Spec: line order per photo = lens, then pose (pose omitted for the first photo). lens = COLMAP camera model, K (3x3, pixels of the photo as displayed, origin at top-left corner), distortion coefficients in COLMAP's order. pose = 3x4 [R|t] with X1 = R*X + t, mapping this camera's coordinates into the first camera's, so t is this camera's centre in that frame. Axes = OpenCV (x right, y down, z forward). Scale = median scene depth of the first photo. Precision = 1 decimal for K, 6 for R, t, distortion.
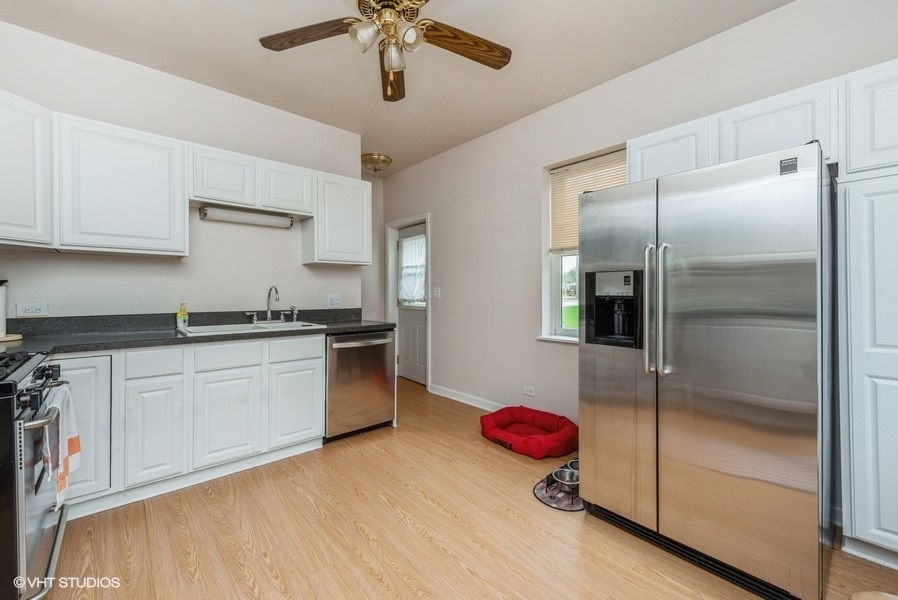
lens RADIAL K [[356.5, 0, 448.2], [0, 356.5, 295.4], [0, 0, 1]] dist [0.000278, 0.000134]
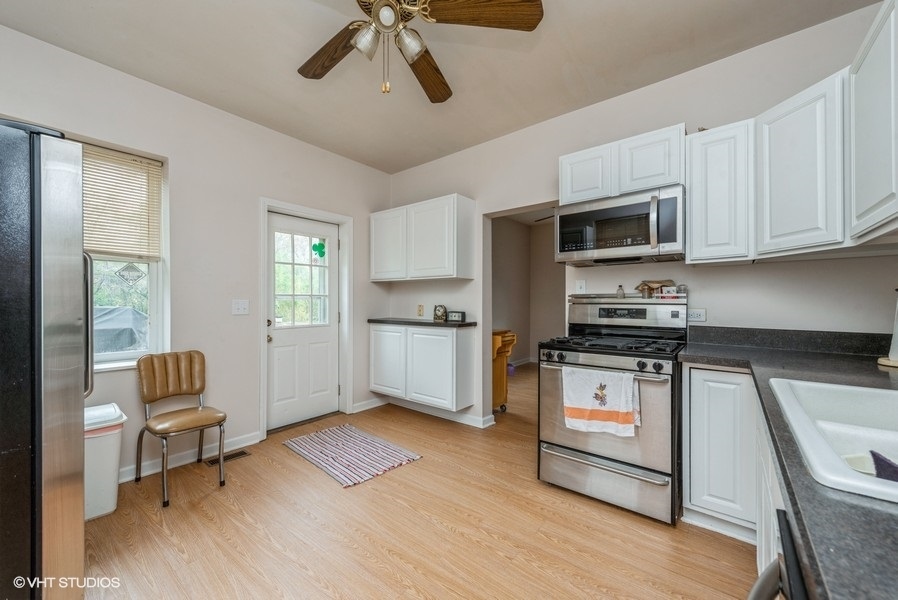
lens RADIAL K [[356.5, 0, 451.6], [0, 356.5, 299.6], [0, 0, 1]] dist [0.000278, 0.000134]
pose [[-0.986602, -0.006908, -0.162998, -0.173522], [-0.006931, 0.999976, -0.000424, -0.021595], [0.162997, 0.000711, -0.986626, 1.972193]]
